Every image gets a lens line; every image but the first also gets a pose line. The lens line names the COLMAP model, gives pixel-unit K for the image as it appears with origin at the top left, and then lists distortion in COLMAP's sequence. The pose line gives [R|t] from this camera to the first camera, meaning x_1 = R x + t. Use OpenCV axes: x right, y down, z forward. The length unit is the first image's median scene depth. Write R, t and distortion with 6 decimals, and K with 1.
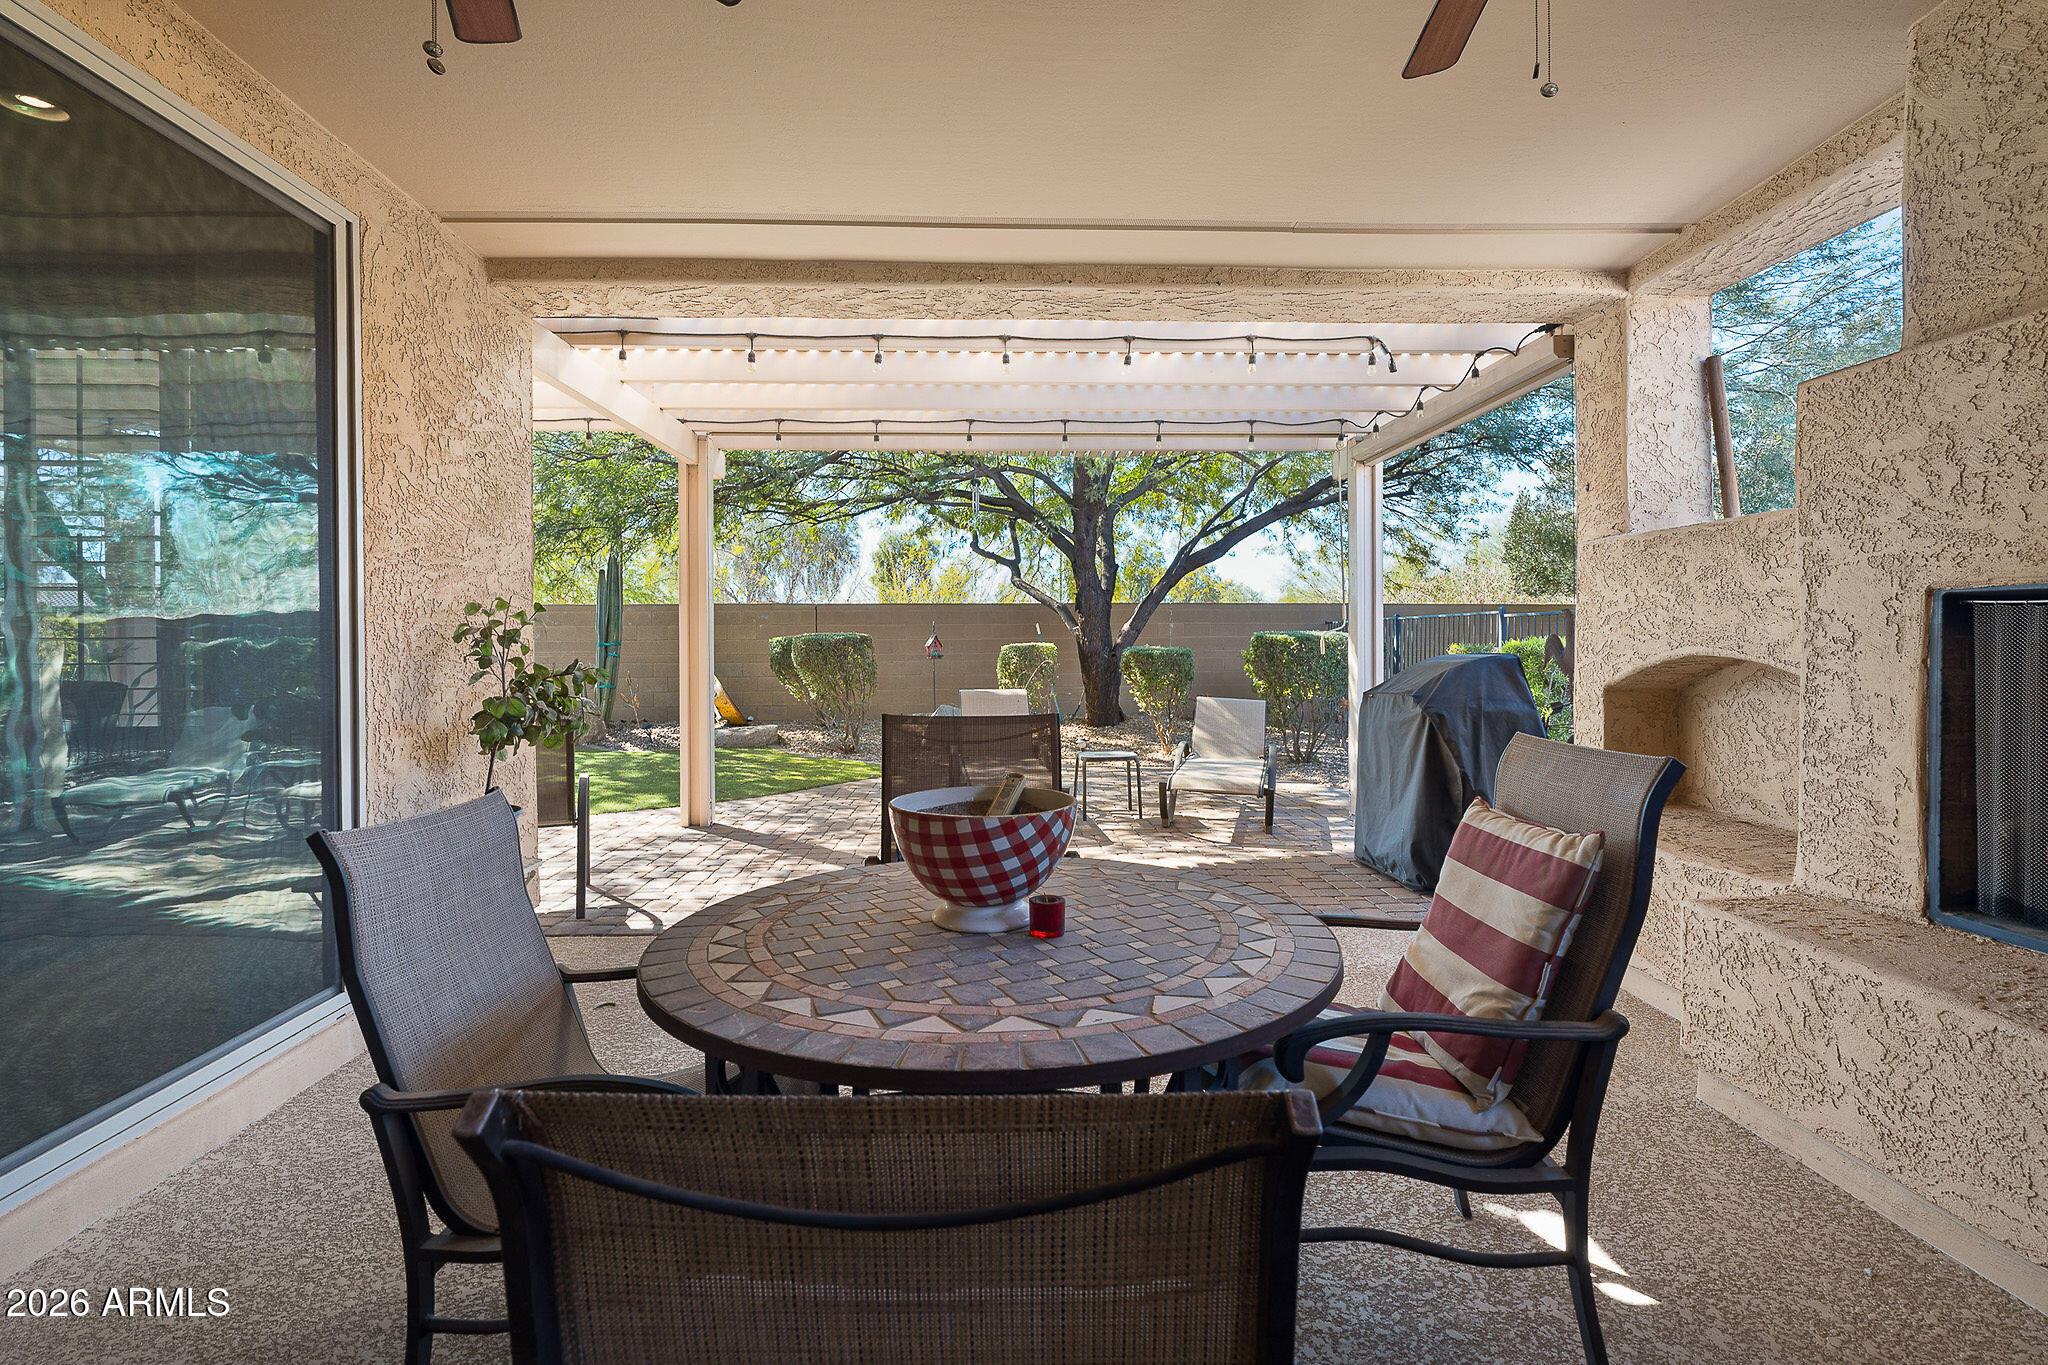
lens RADIAL K [[934.9, 0, 1025.1], [0, 934.9, 652.3], [0, 0, 1]] dist [-0.007777, 0.001643]
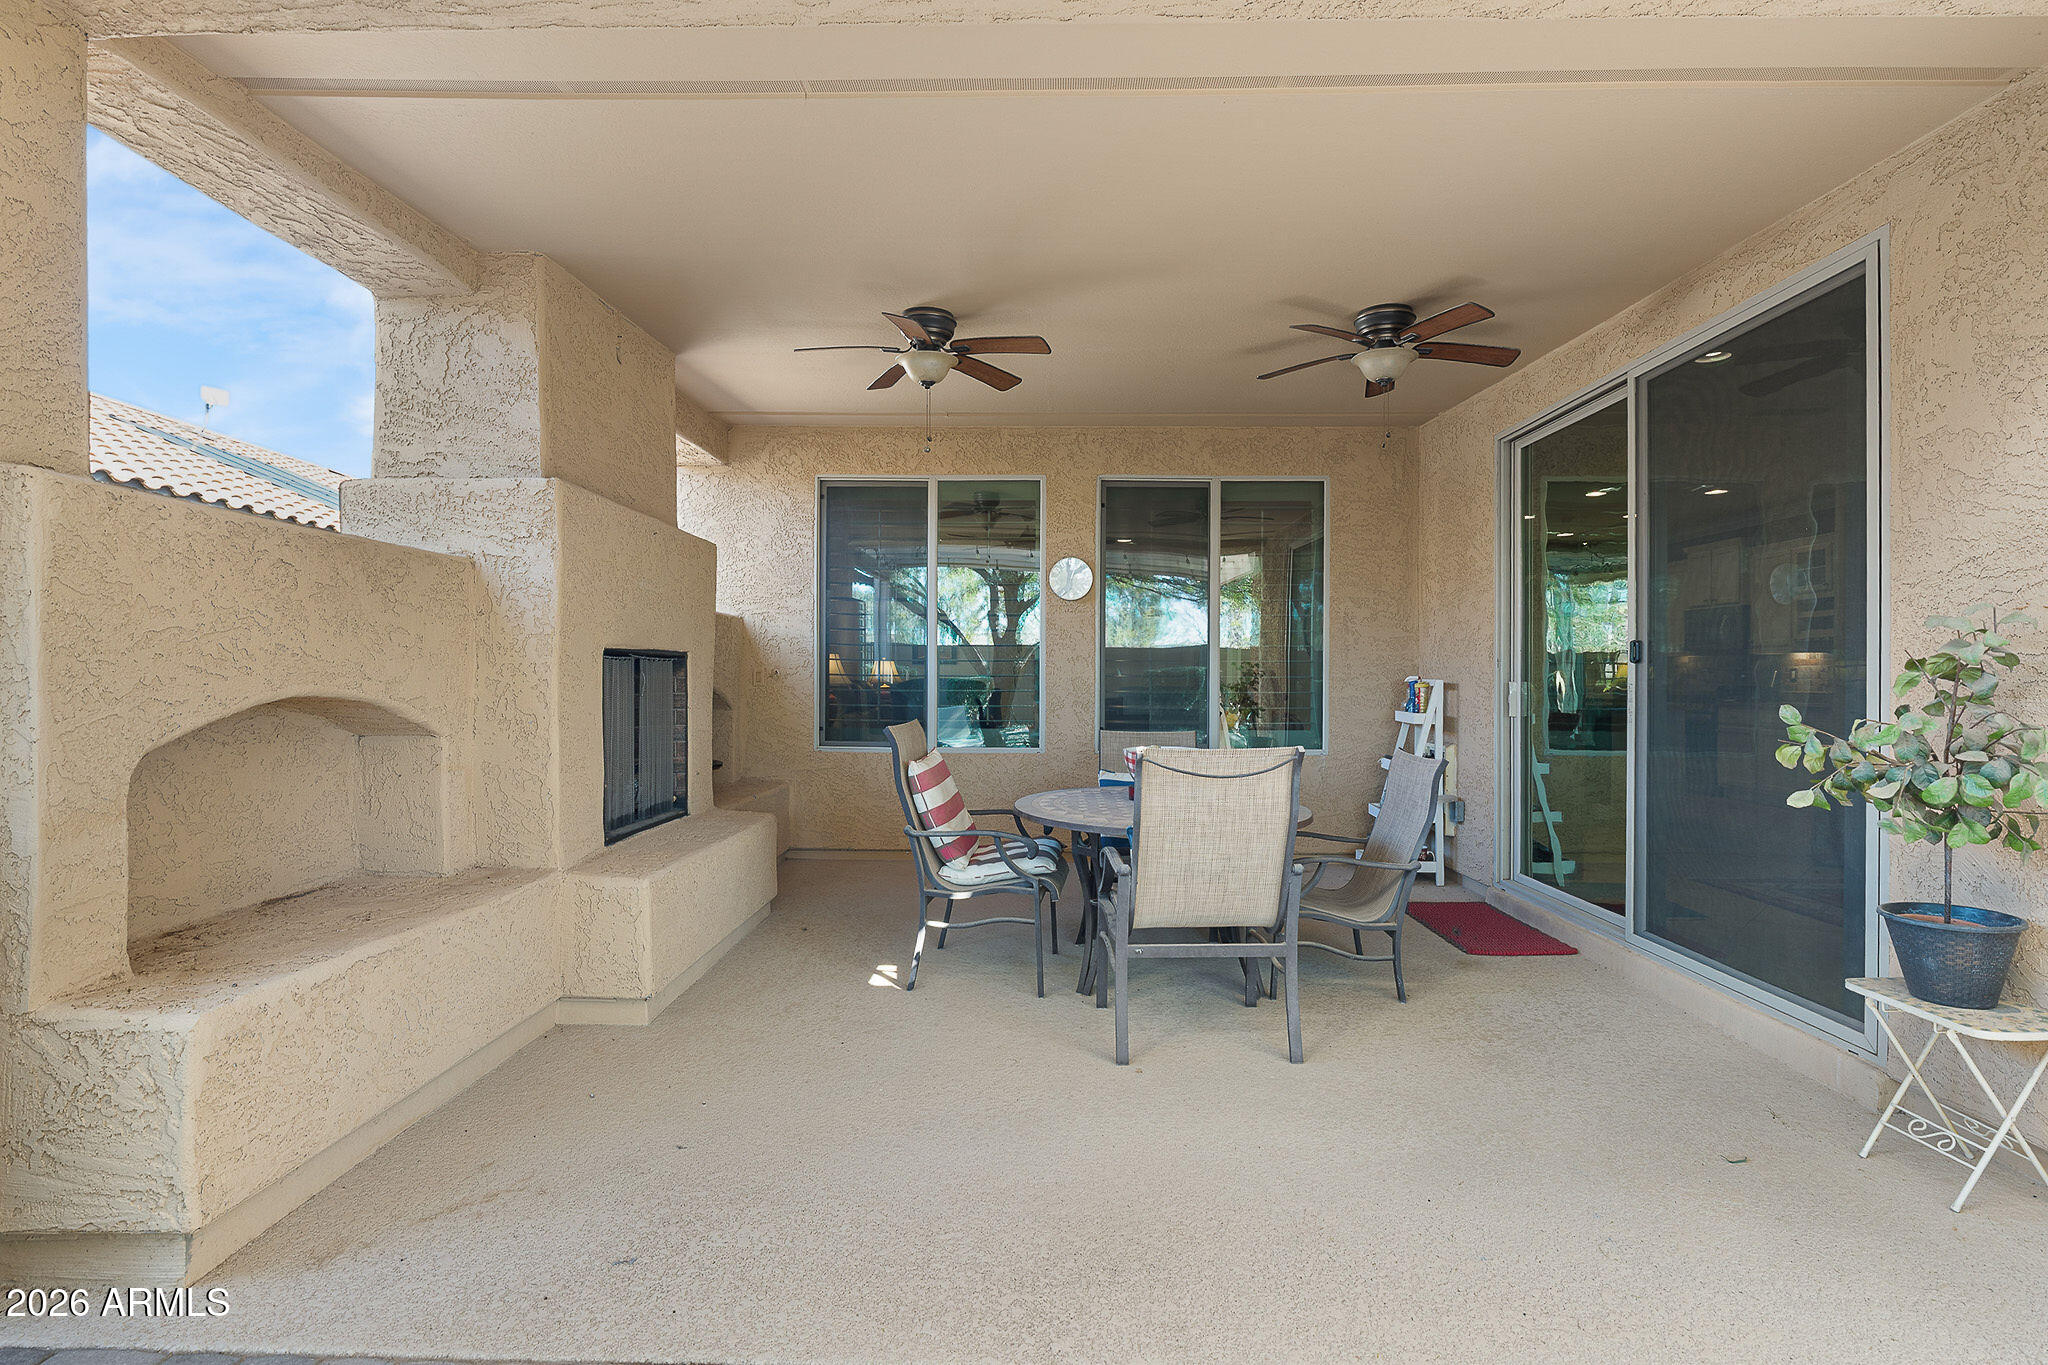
lens RADIAL K [[934.9, 0, 1034.0], [0, 934.9, 681.2], [0, 0, 1]] dist [-0.007777, 0.001643]
pose [[-0.999375, 0.000114, 0.035355, 0.088733], [0.000540, 0.999928, 0.012021, -0.017314], [-0.035351, 0.012032, -0.999303, 1.653233]]
